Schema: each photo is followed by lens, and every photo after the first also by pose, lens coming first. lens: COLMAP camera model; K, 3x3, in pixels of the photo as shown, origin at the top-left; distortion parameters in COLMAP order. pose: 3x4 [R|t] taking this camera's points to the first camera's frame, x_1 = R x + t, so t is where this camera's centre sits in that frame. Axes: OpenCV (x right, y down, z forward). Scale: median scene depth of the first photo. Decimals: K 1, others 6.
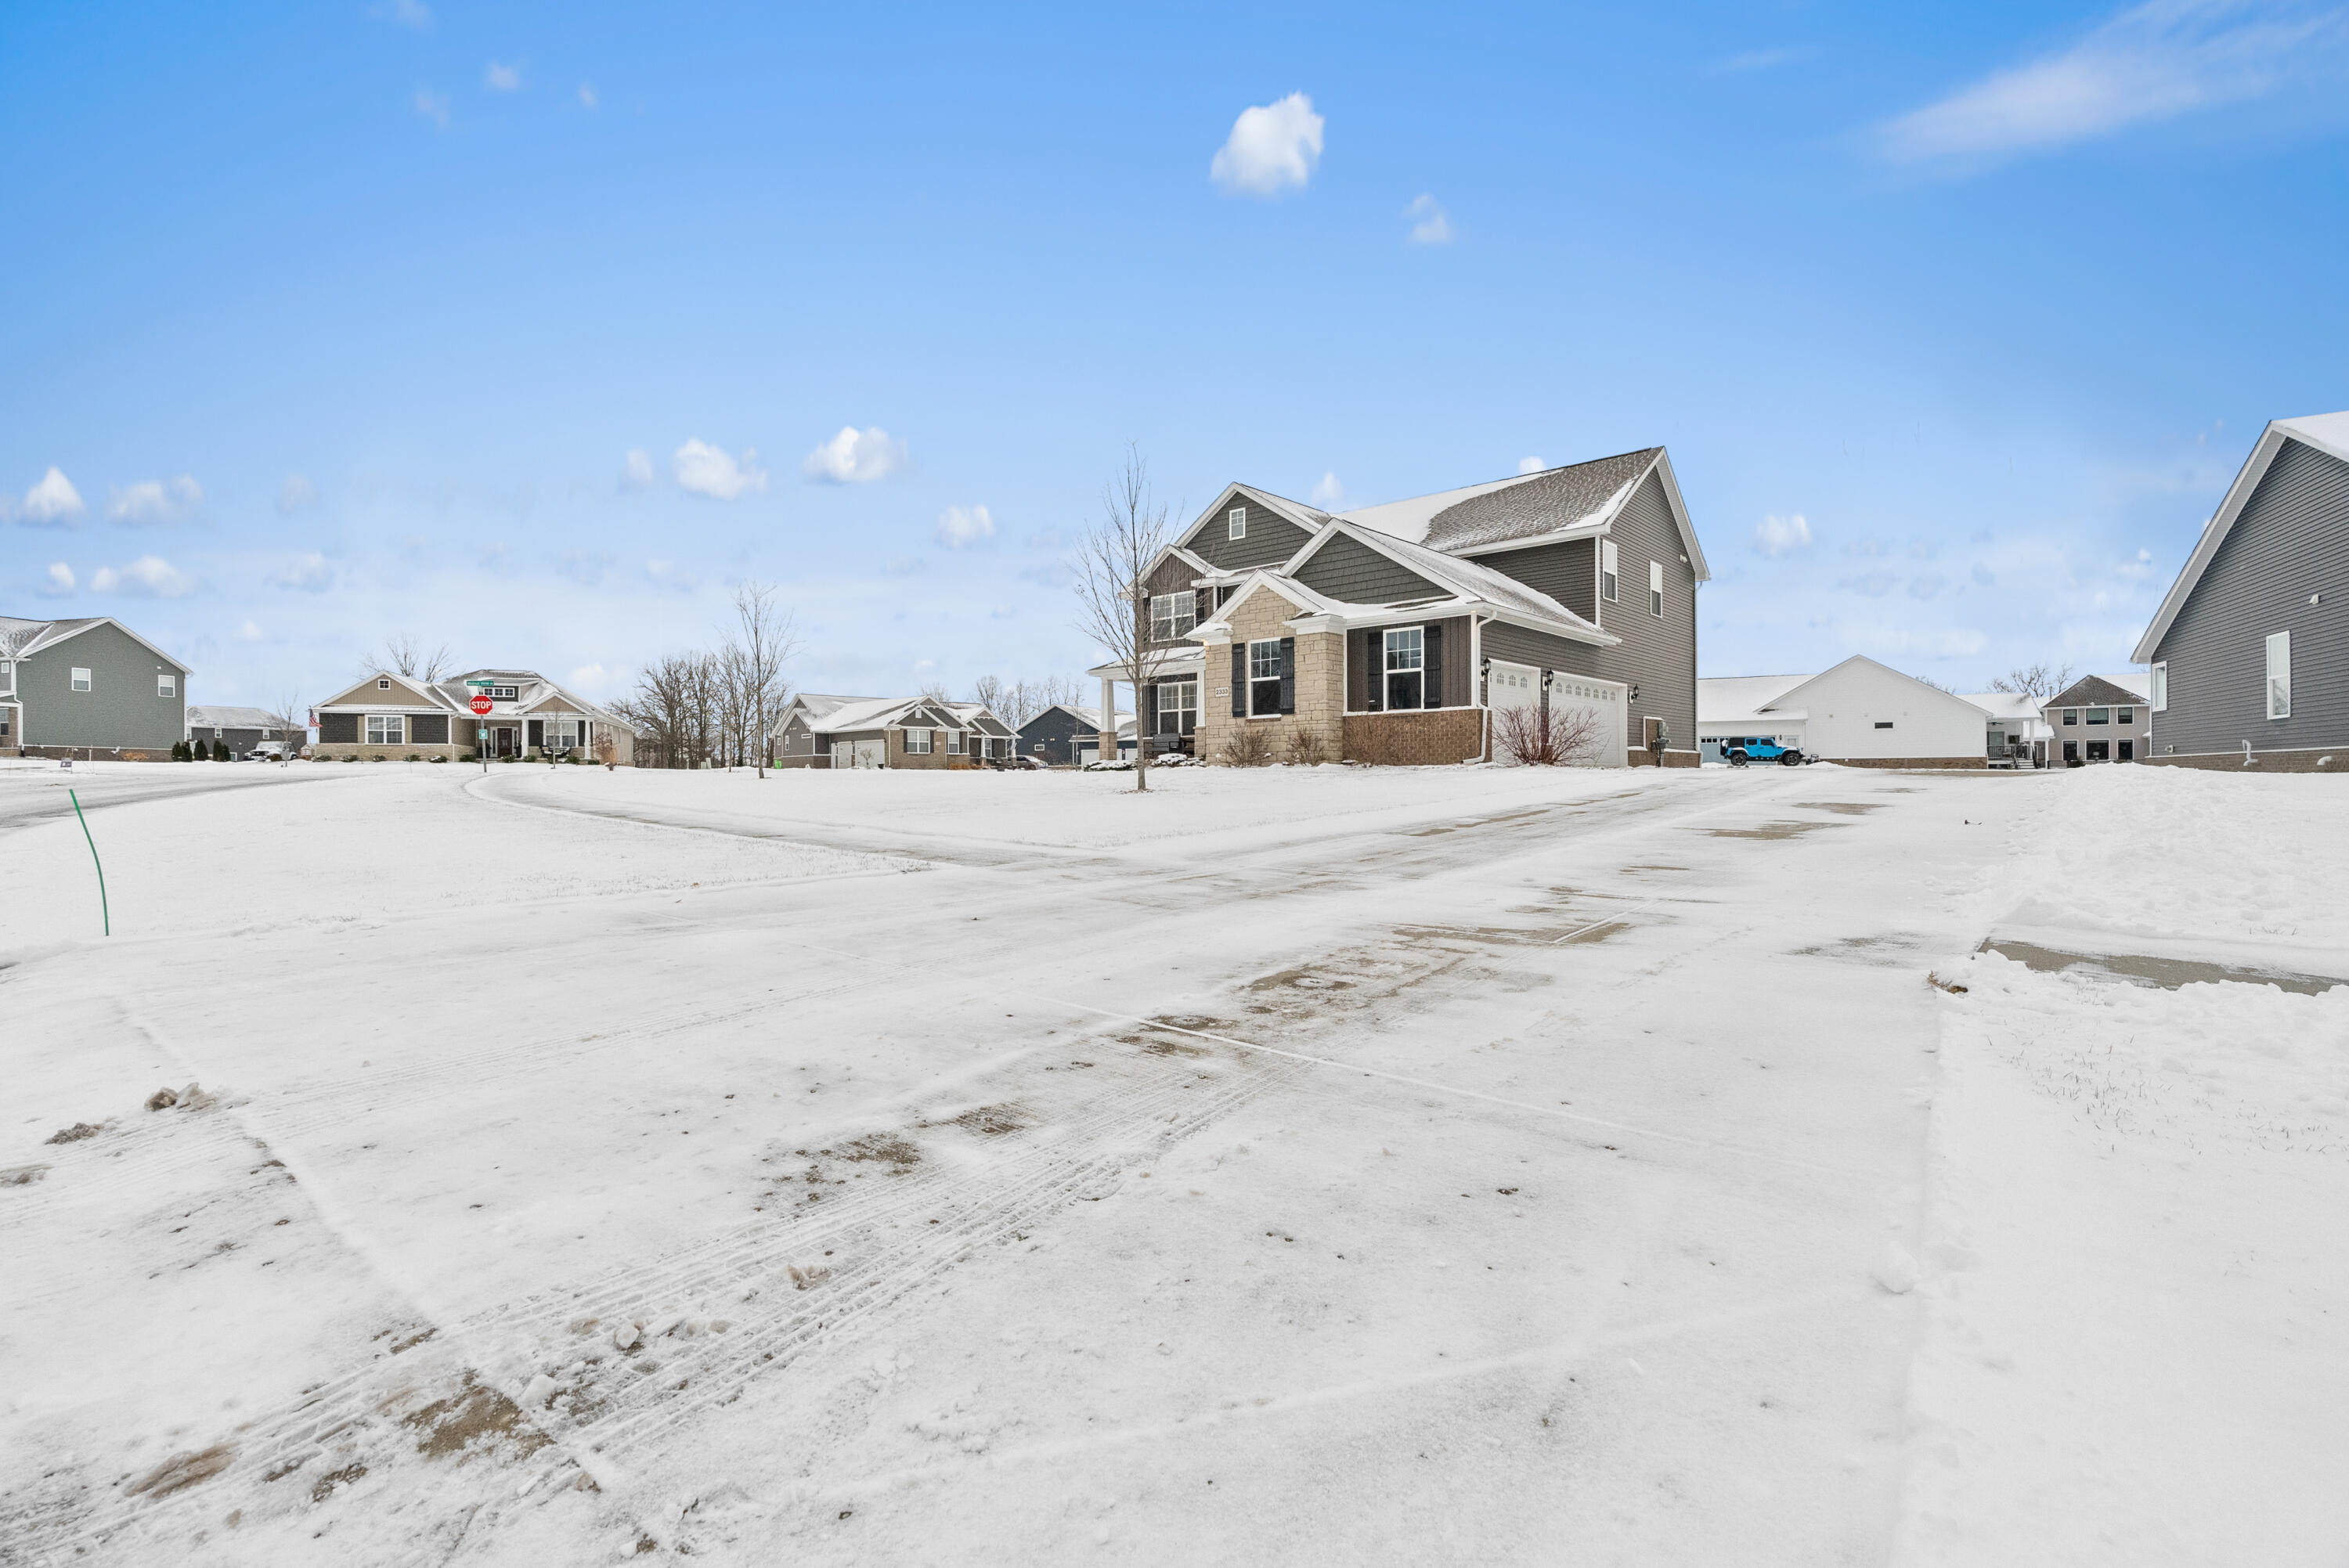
lens RADIAL K [[1070.7, 0, 1170.8], [0, 1070.7, 787.2], [0, 0, 1]] dist [-0.005247, -0.000632]
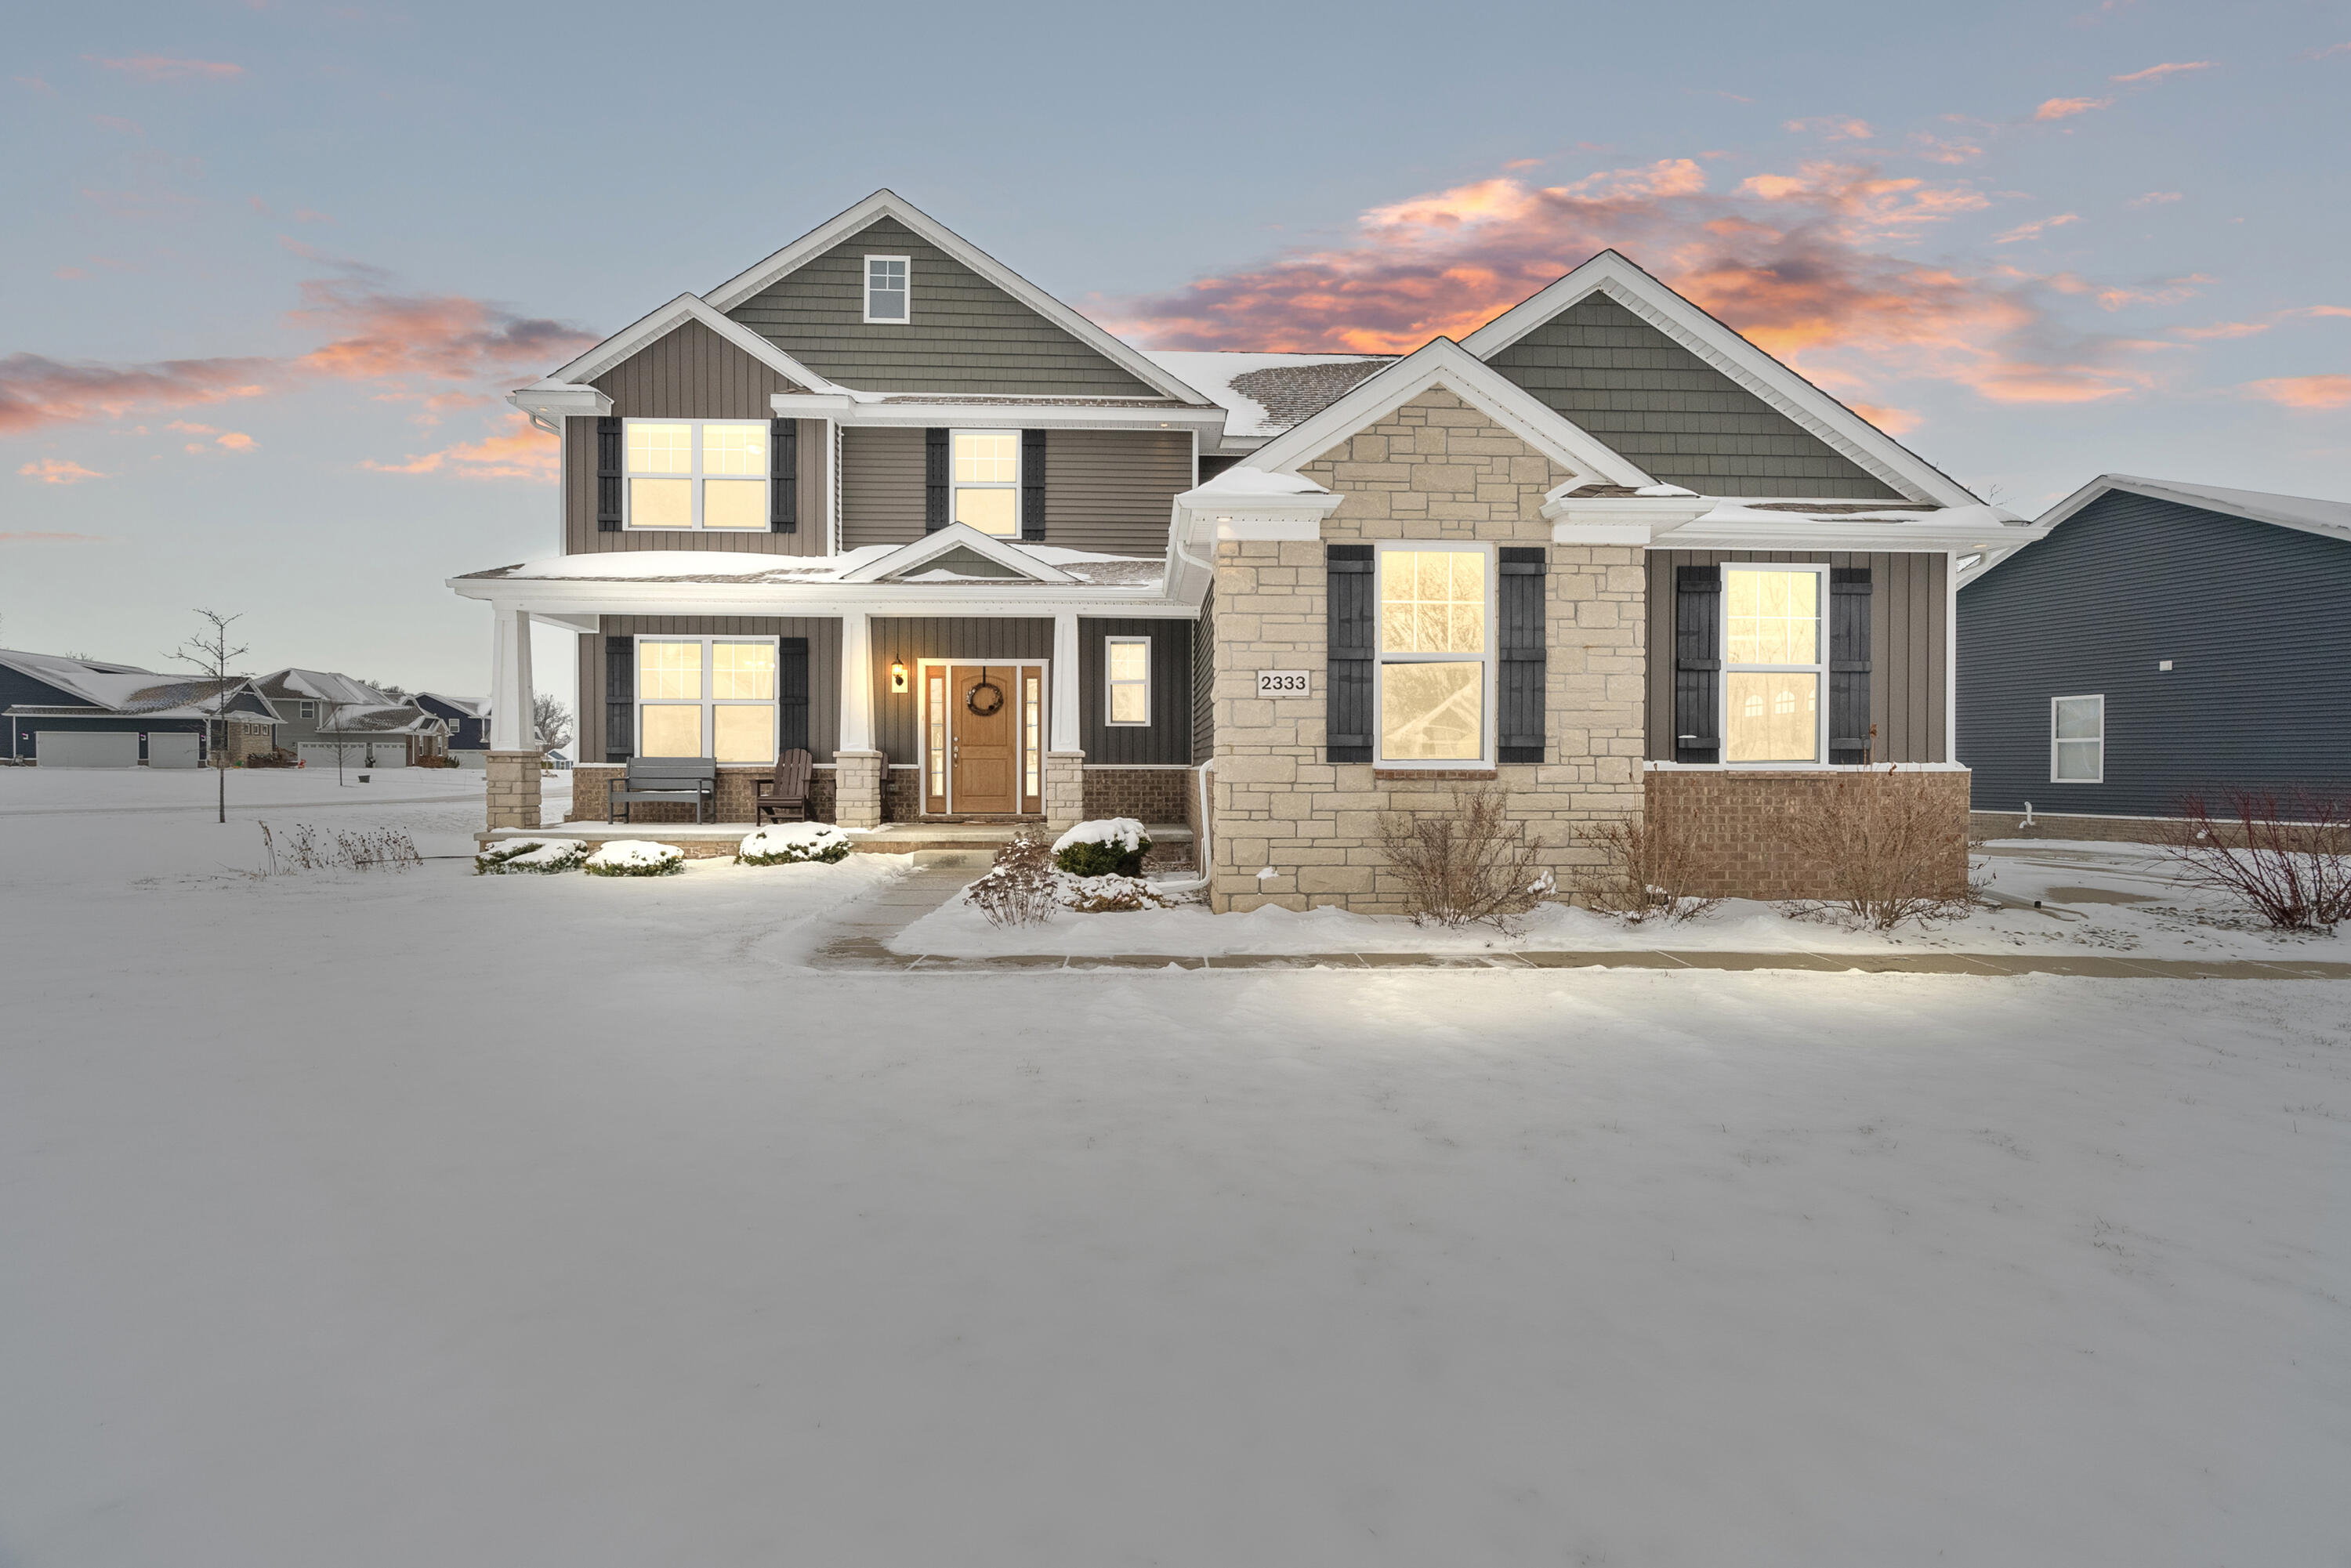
lens RADIAL K [[1071.7, 0, 1171.8], [0, 1071.7, 787.2], [0, 0, 1]] dist [-0.005247, -0.000632]
pose [[0.714704, -0.004741, 0.699411, -0.155673], [-0.003733, 0.999937, 0.010593, -0.044146], [-0.699417, -0.010182, 0.714641, 0.576199]]
